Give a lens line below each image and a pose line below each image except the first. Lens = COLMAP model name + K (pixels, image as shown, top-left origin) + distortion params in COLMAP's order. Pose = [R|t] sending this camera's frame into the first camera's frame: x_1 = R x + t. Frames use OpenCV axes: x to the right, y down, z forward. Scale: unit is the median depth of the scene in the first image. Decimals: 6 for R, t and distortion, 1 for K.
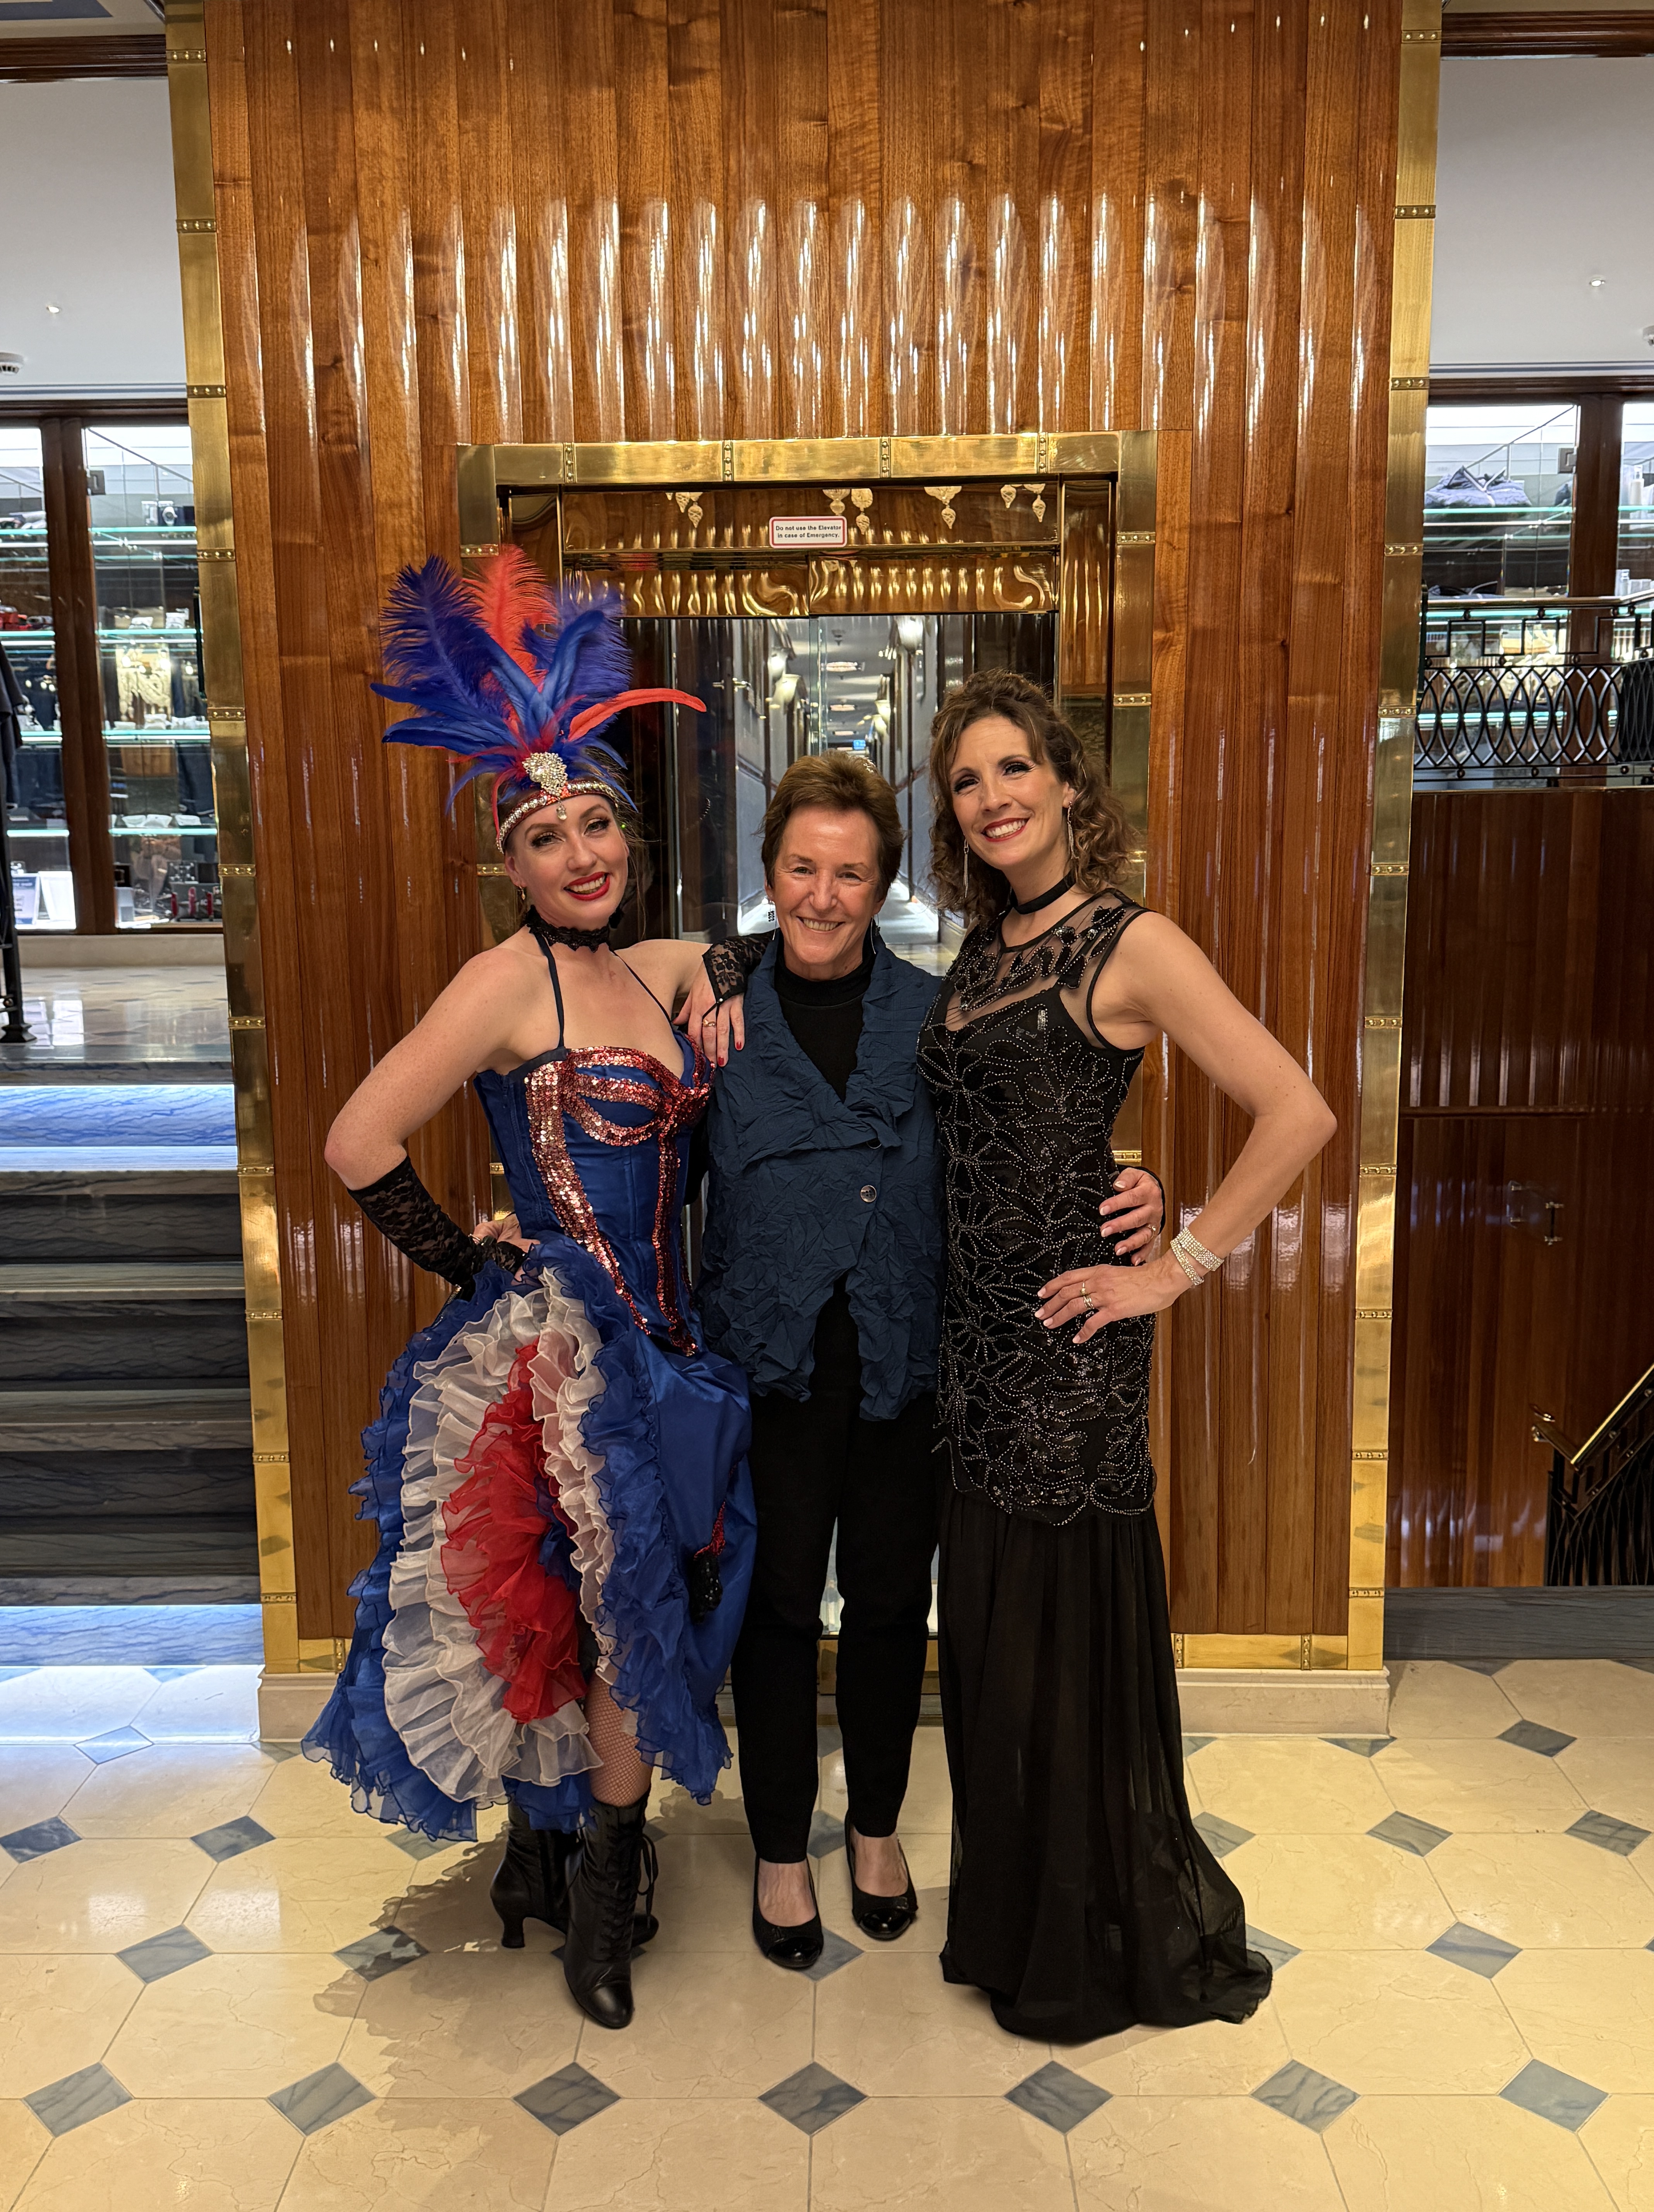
lens RADIAL K [[1889.7, 0, 831.0], [0, 1889.7, 1106.7], [0, 0, 1]] dist [0.056736, -0.063816]
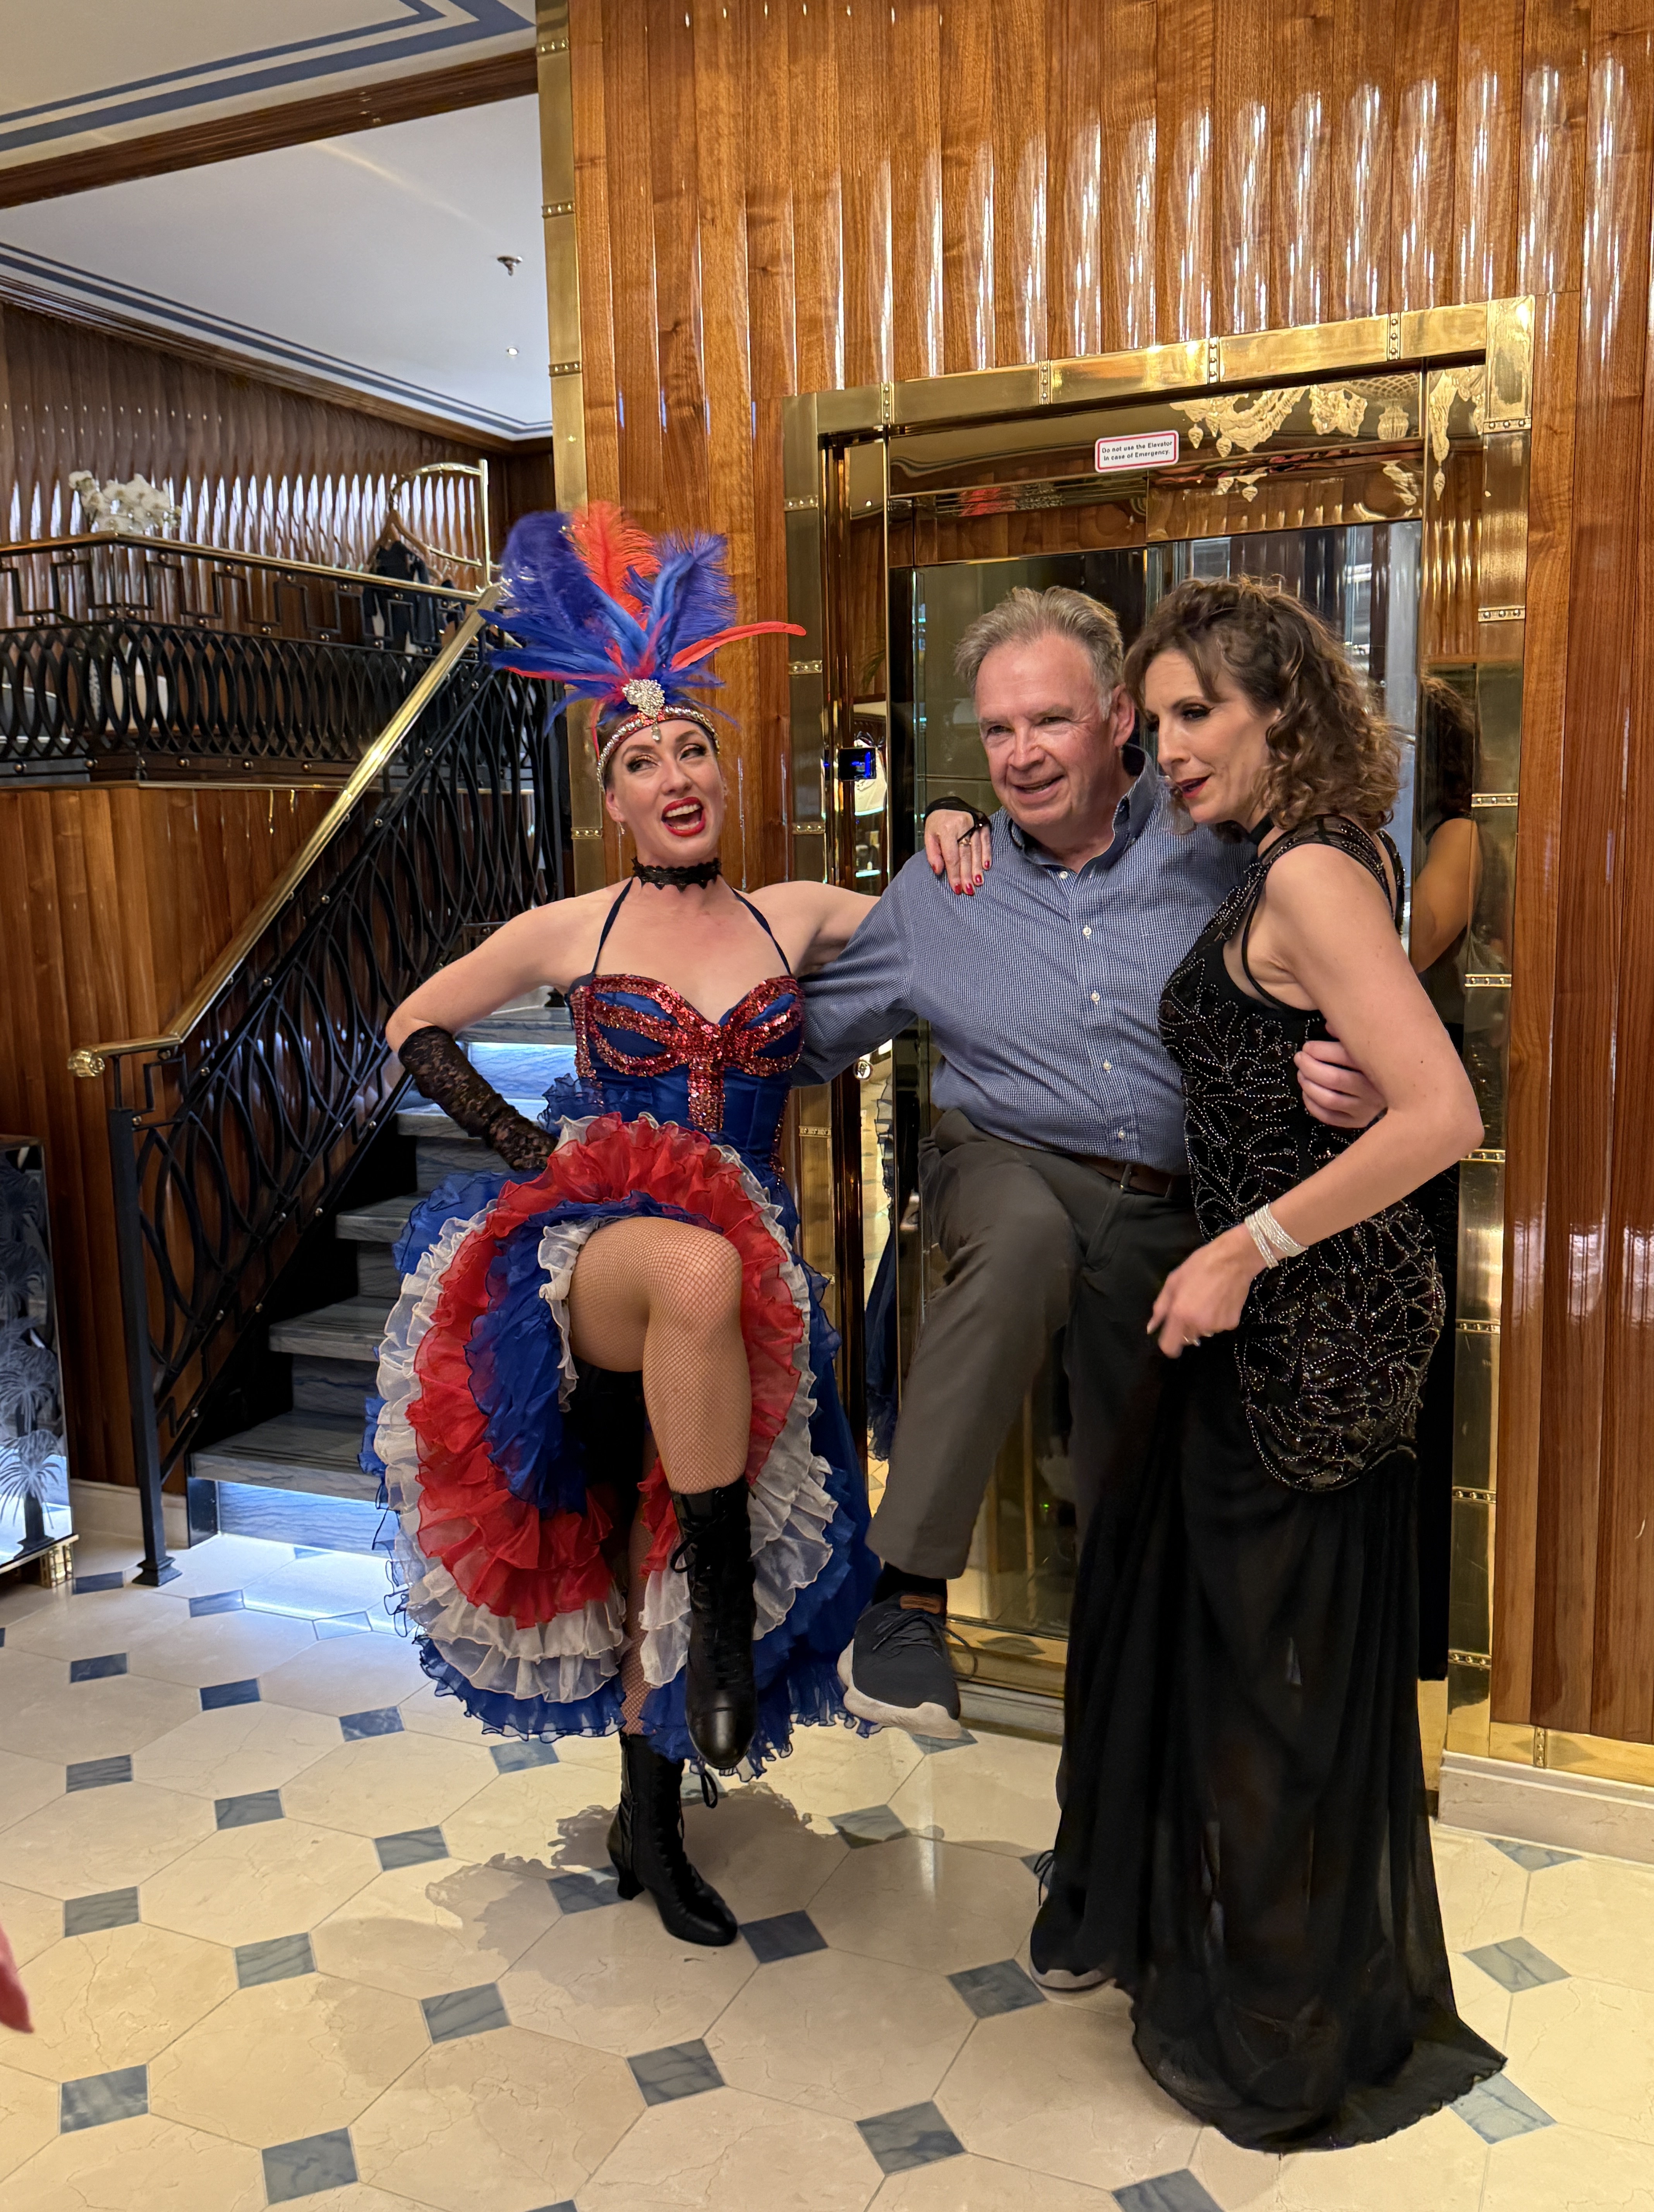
lens RADIAL K [[1889.7, 0, 822.4], [0, 1889.7, 1102.7], [0, 0, 1]] dist [0.056736, -0.063816]
pose [[0.920411, 0.047585, -0.388047, 0.230895], [-0.051018, 0.998697, 0.001457, 0.018547], [0.387610, 0.018456, 0.921639, 0.103375]]
